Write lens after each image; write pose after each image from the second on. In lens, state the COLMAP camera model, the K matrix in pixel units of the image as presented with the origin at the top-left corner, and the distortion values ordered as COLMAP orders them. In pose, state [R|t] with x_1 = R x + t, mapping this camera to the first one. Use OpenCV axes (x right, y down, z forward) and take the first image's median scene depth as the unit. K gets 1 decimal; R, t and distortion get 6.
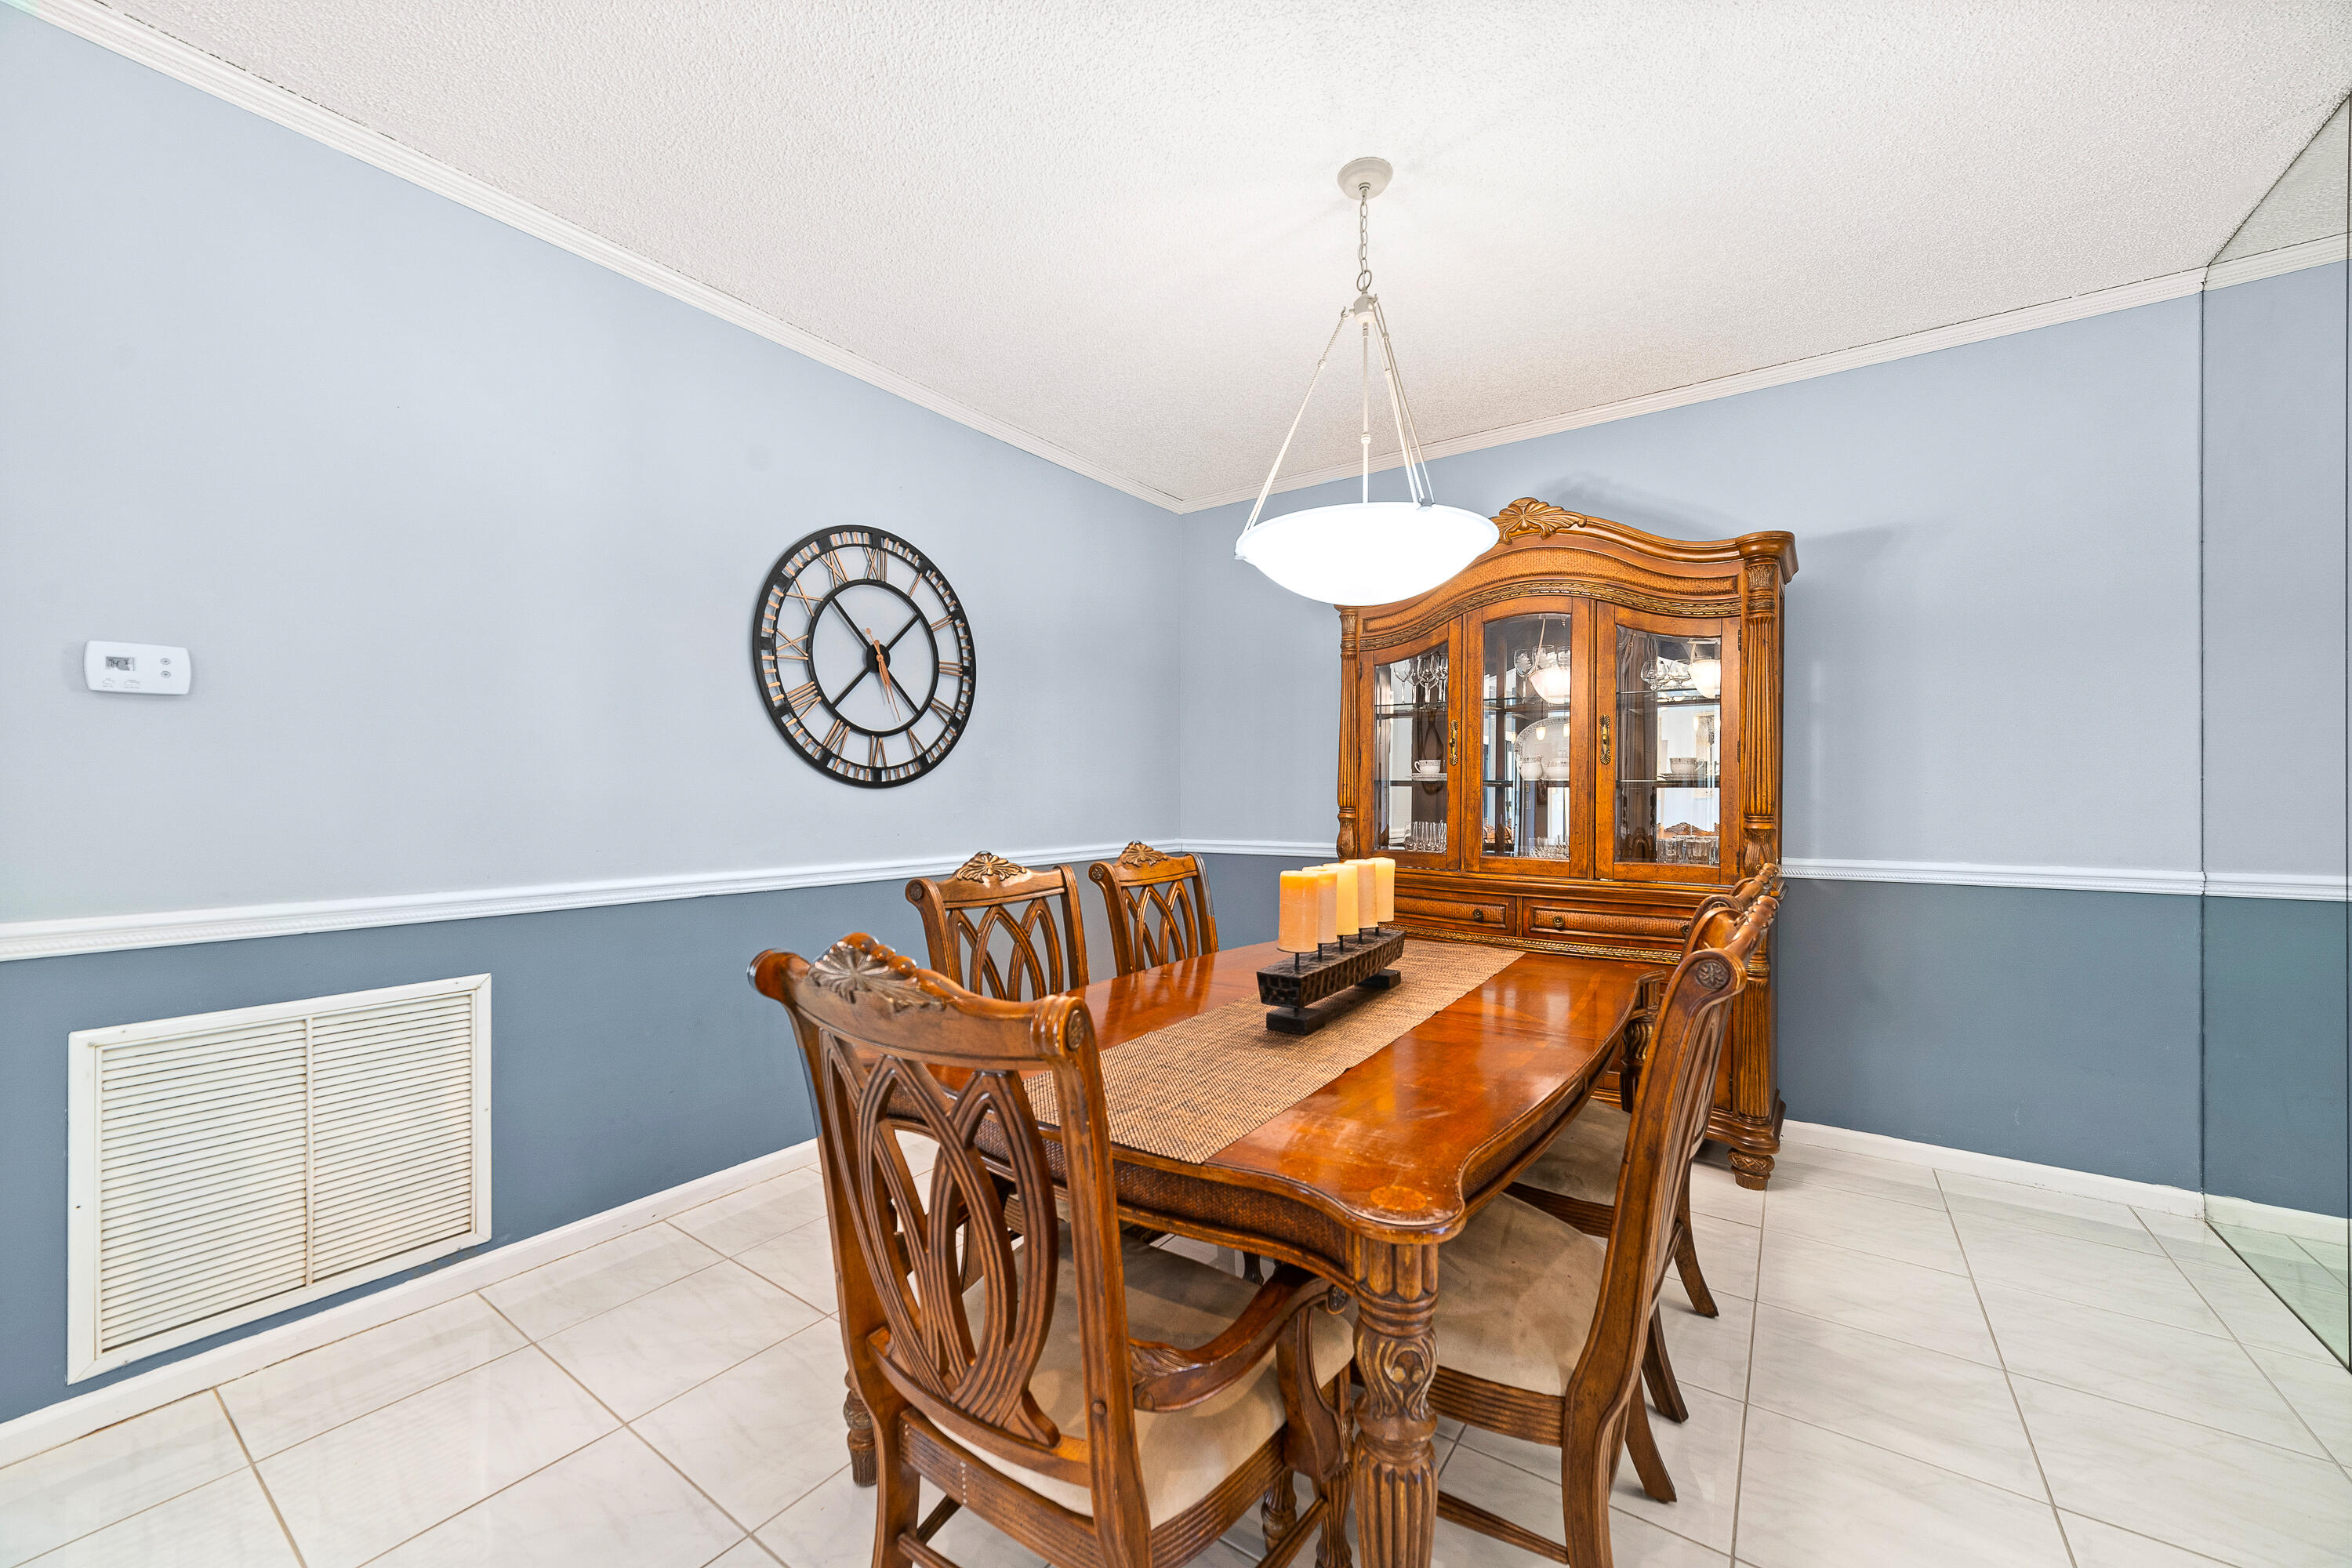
lens RADIAL K [[894.9, 0, 1199.0], [0, 894.9, 790.9], [0, 0, 1]] dist [-0.004517, 0.001517]
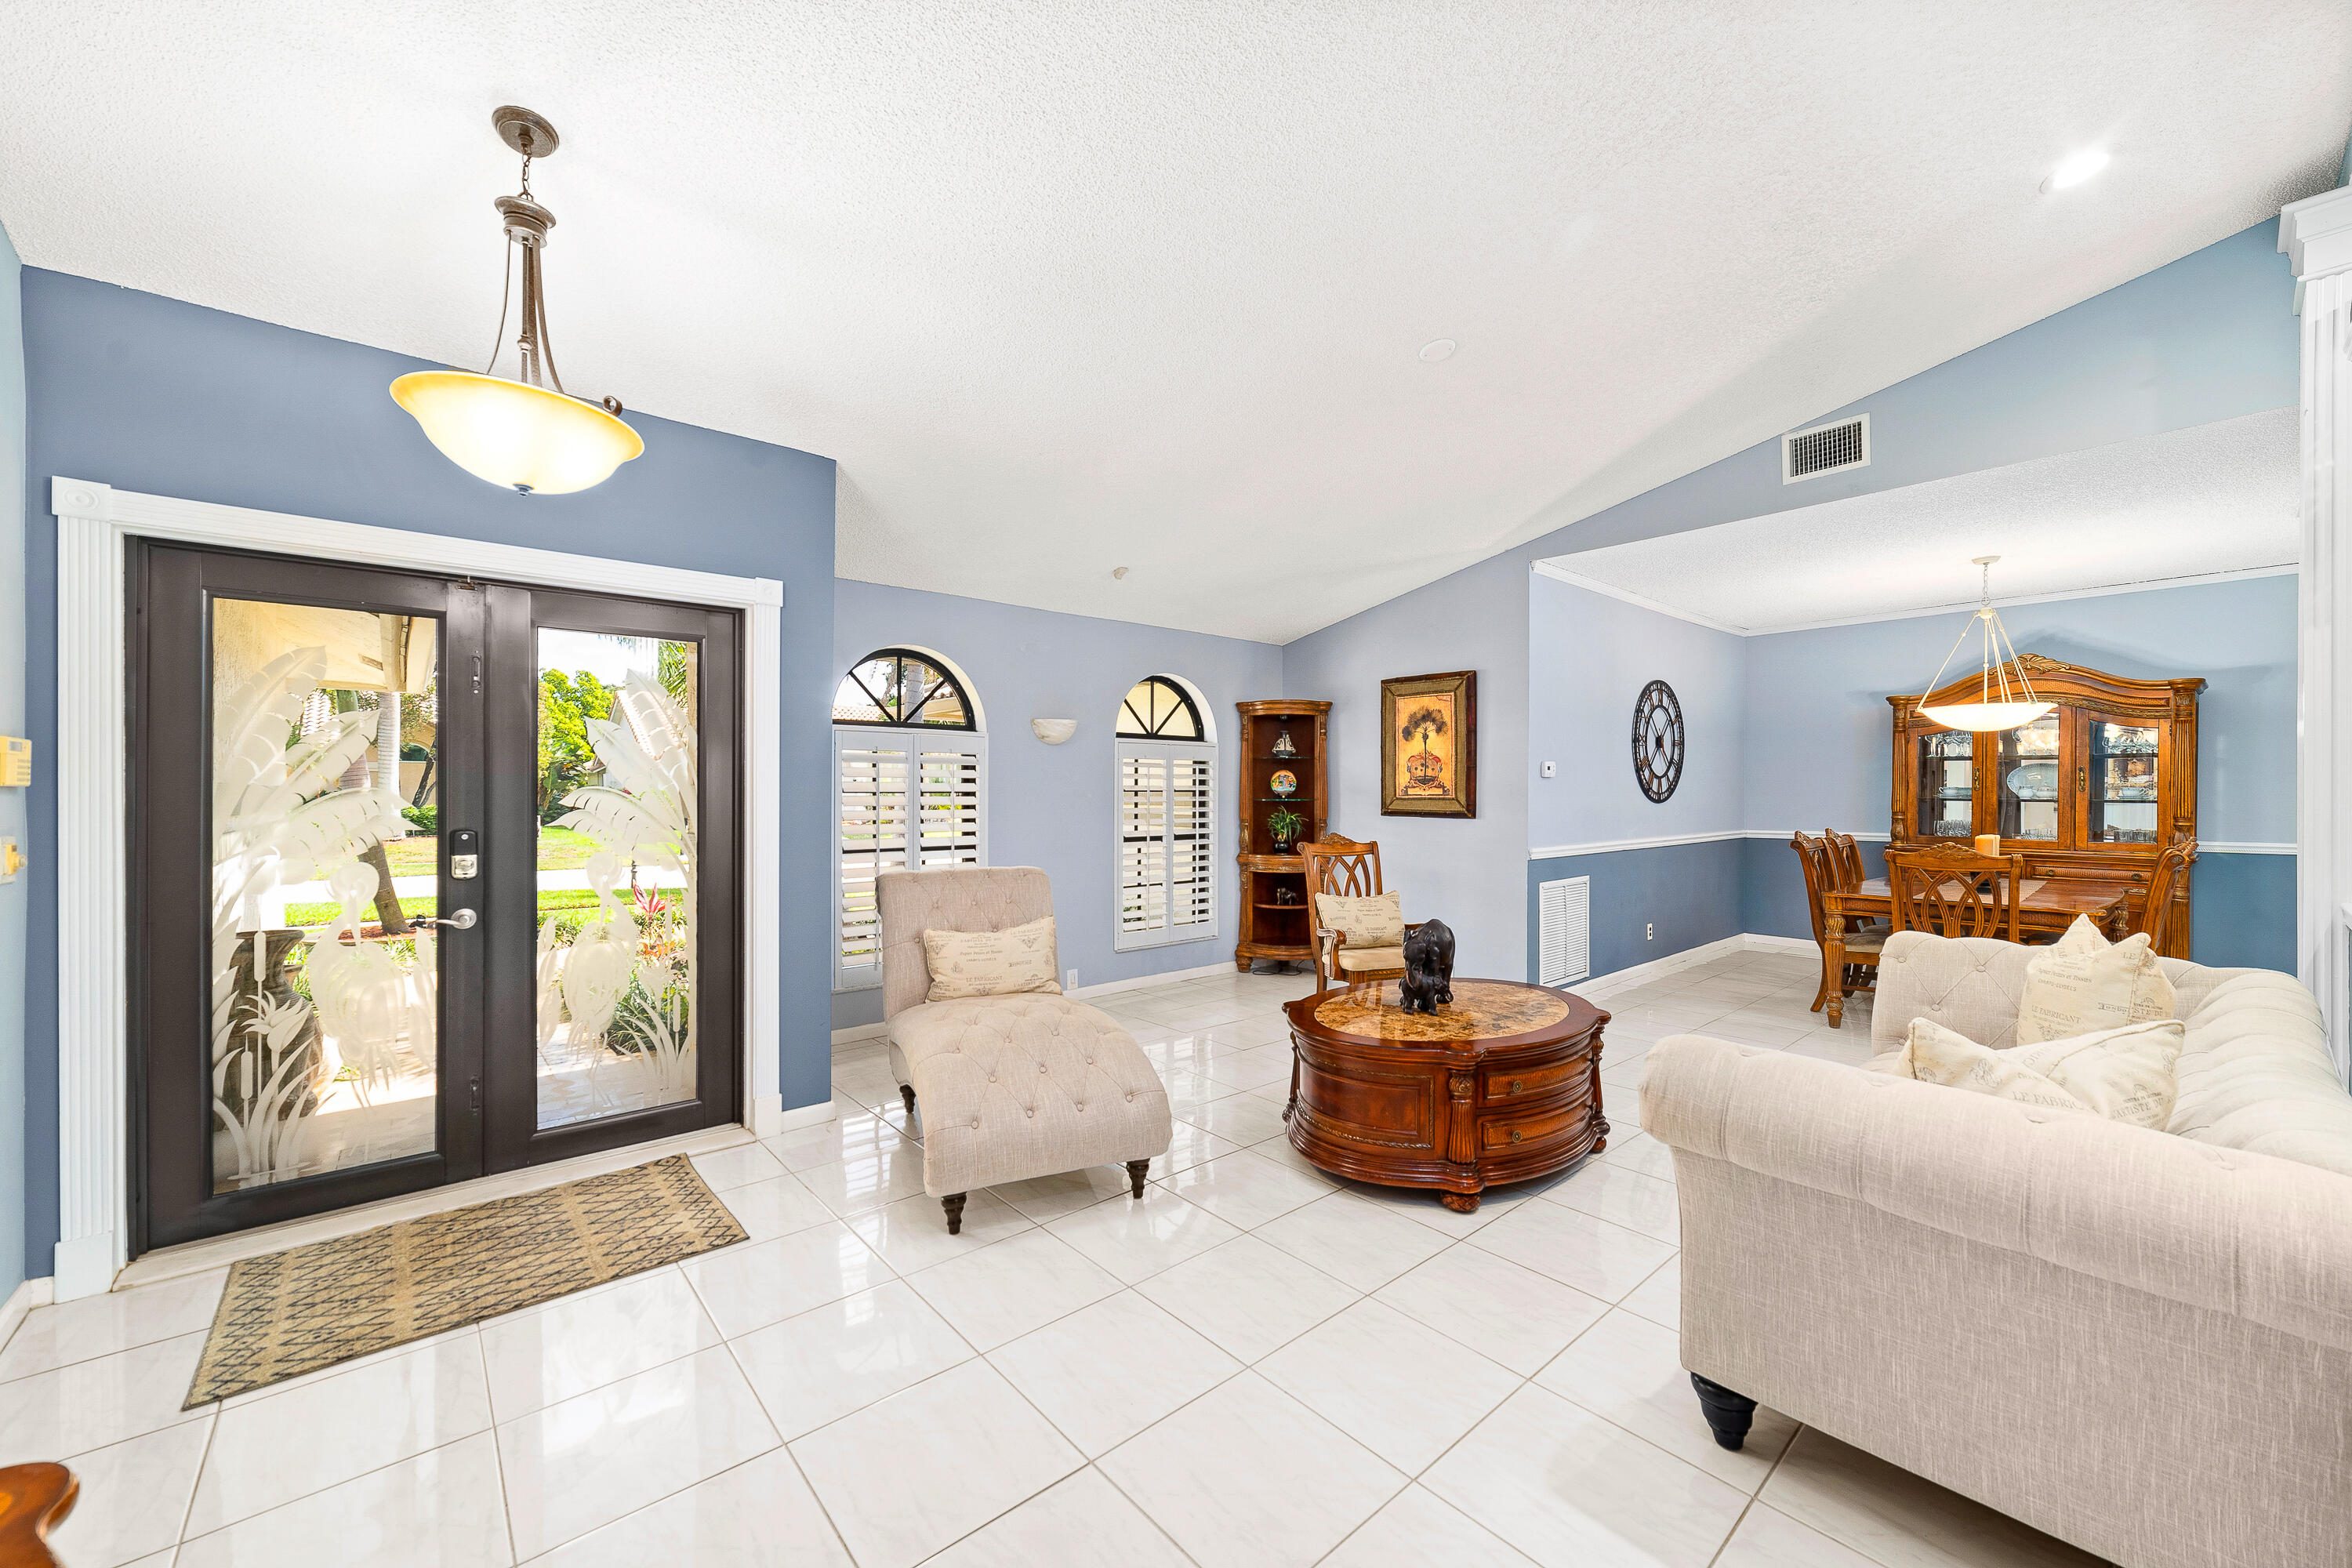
lens RADIAL K [[894.9, 0, 1186.7], [0, 894.9, 789.8], [0, 0, 1]] dist [-0.004517, 0.001517]
pose [[0.967695, -0.002591, -0.252111, -0.941509], [0.001859, 0.999993, -0.003141, -0.031073], [0.252117, 0.002571, 0.967693, -1.367147]]
